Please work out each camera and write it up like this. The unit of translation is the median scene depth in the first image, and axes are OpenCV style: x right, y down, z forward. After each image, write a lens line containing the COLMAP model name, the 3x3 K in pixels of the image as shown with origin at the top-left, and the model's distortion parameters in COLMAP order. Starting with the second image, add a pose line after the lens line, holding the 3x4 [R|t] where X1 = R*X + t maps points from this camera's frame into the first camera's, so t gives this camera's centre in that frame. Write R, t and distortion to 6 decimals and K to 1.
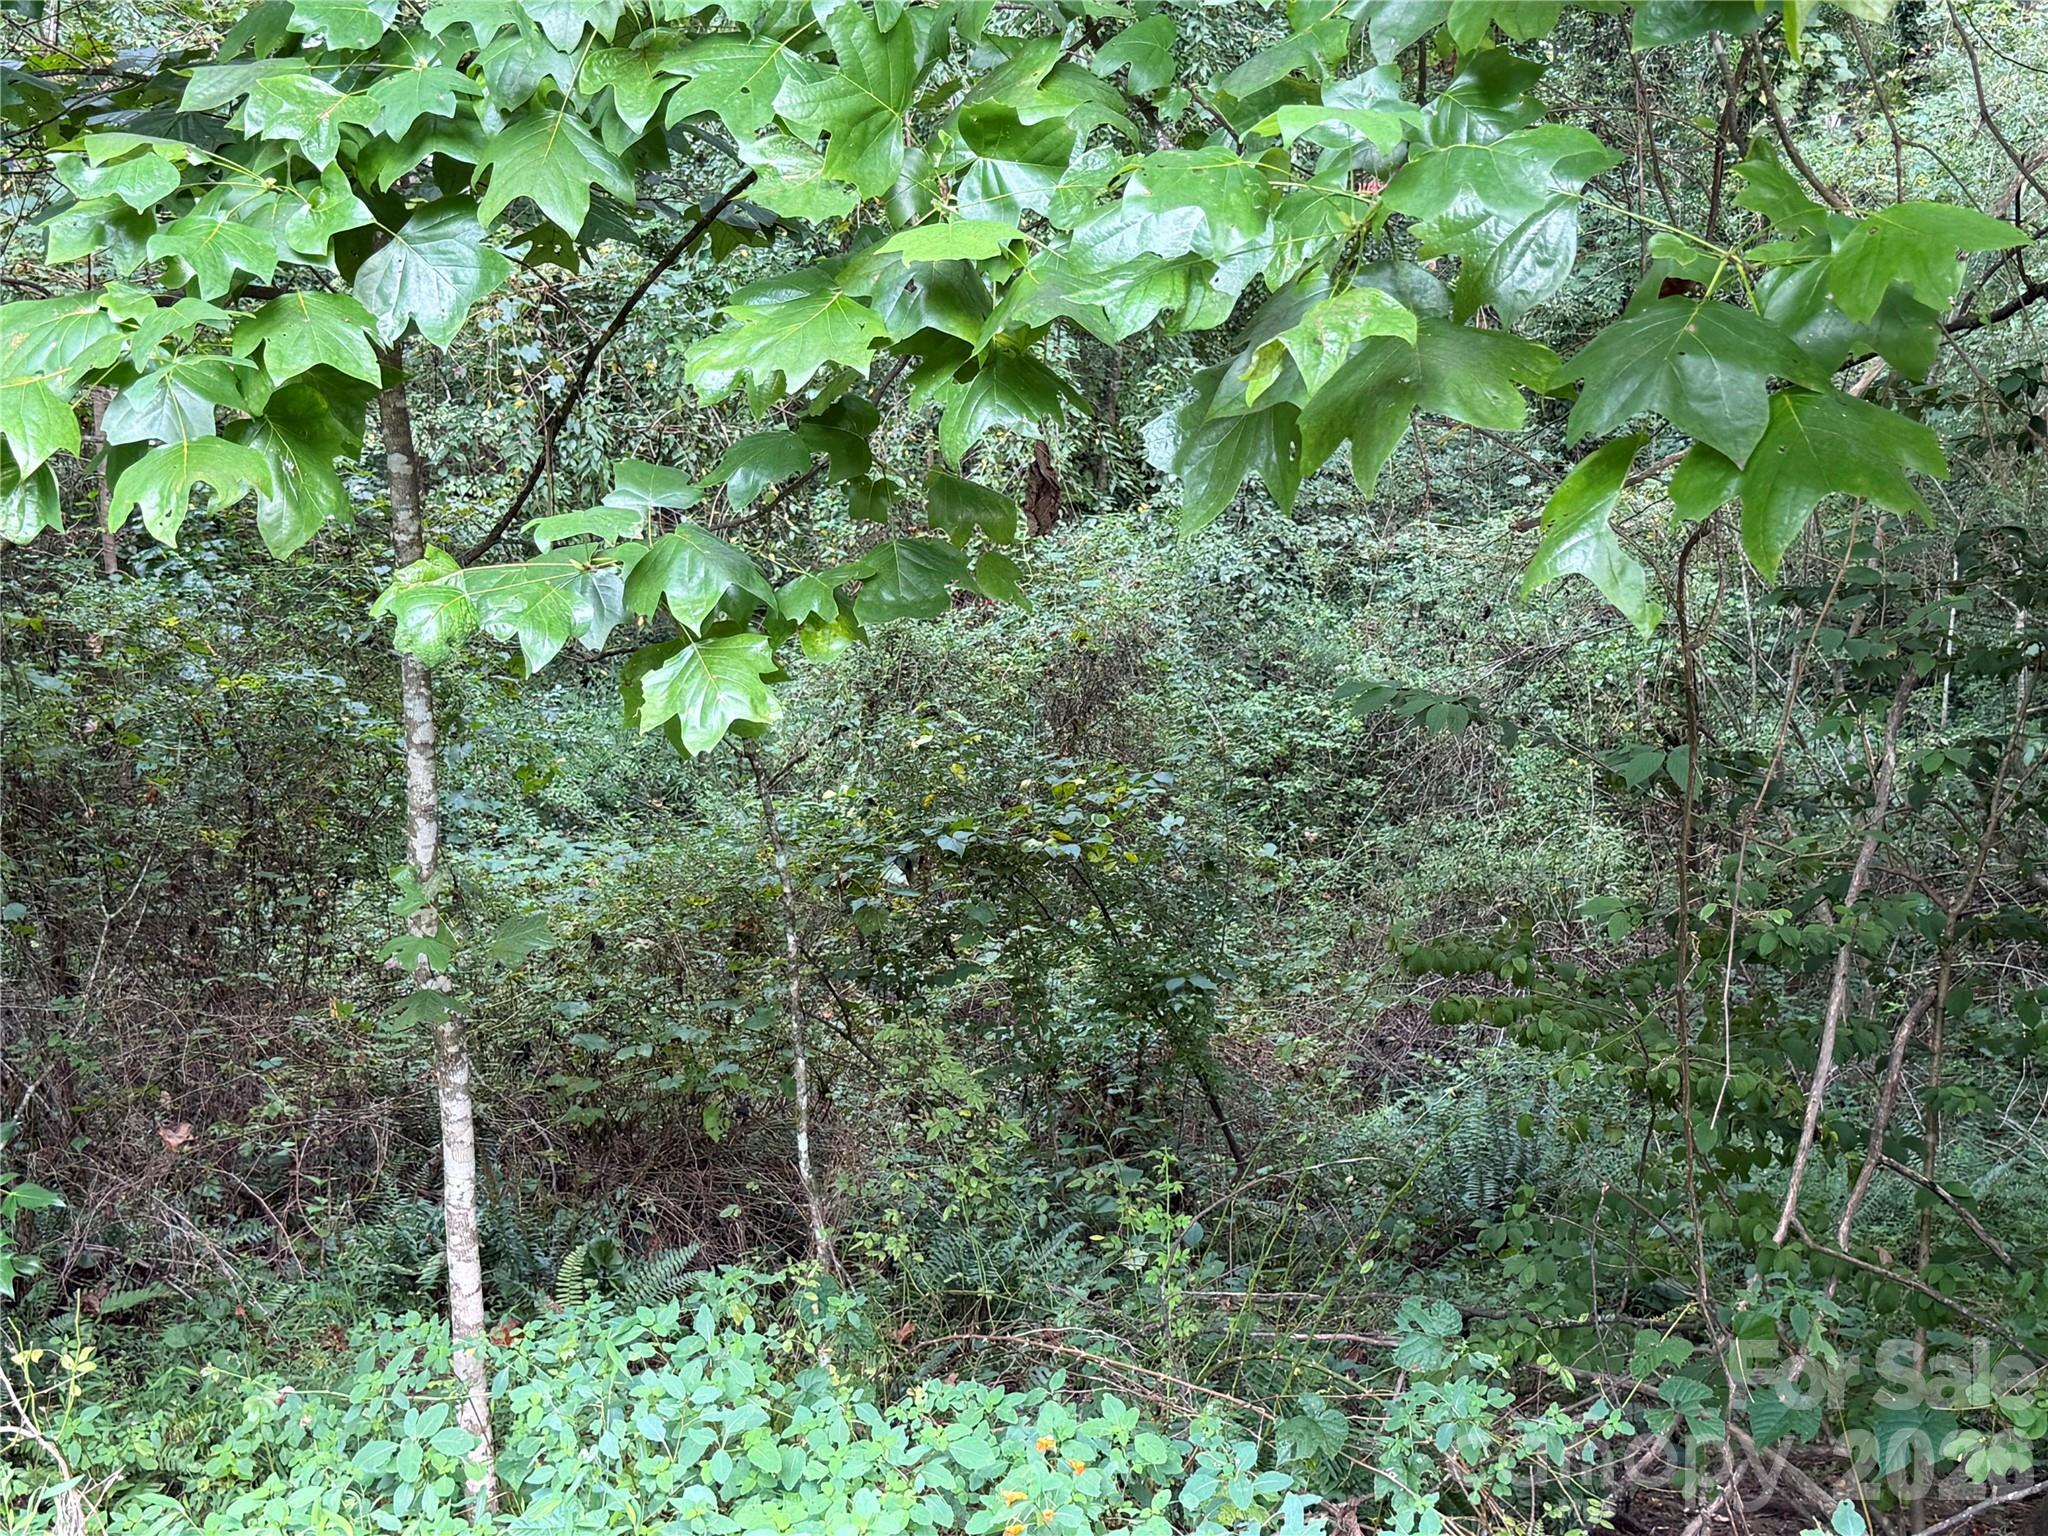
lens RADIAL K [[2754.4, 0, 1024.0], [0, 2754.4, 768.0], [0, 0, 1]] dist [0.276237, -0.774542]
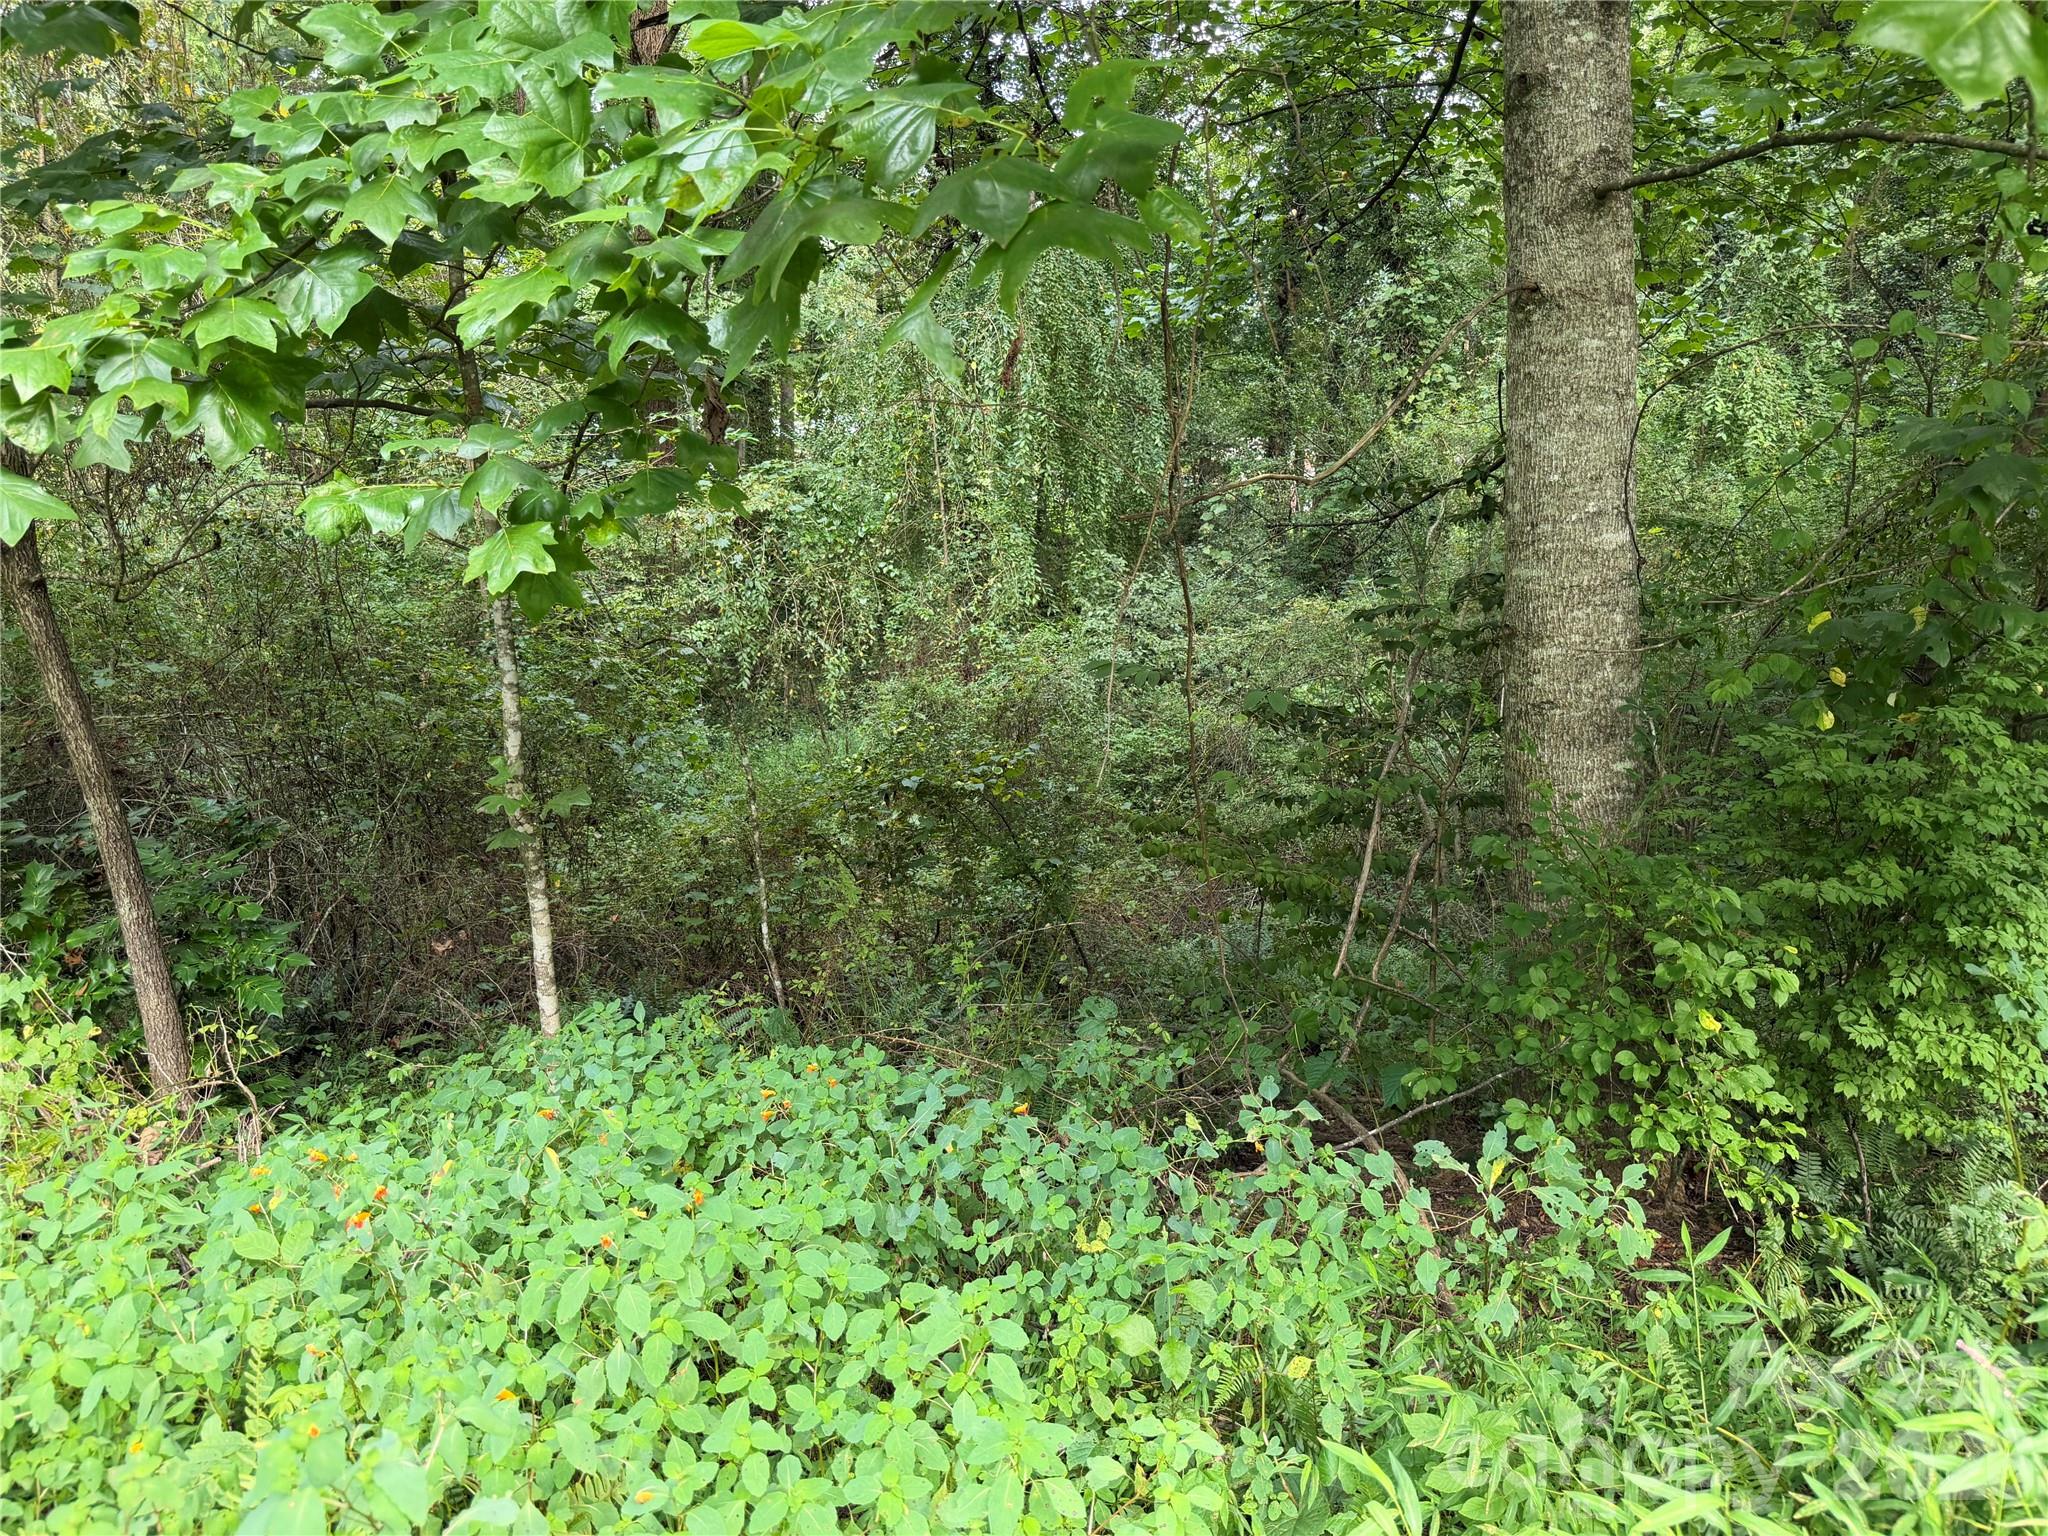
lens RADIAL K [[1493.4, 0, 1024.0], [0, 1493.4, 768.0], [0, 0, 1]] dist [0.193193, -0.290728]
pose [[0.999866, -0.014068, -0.008325, 0.089168], [0.013949, 0.999802, -0.014205, 0.053111], [0.008524, 0.014087, 0.999864, 0.082711]]
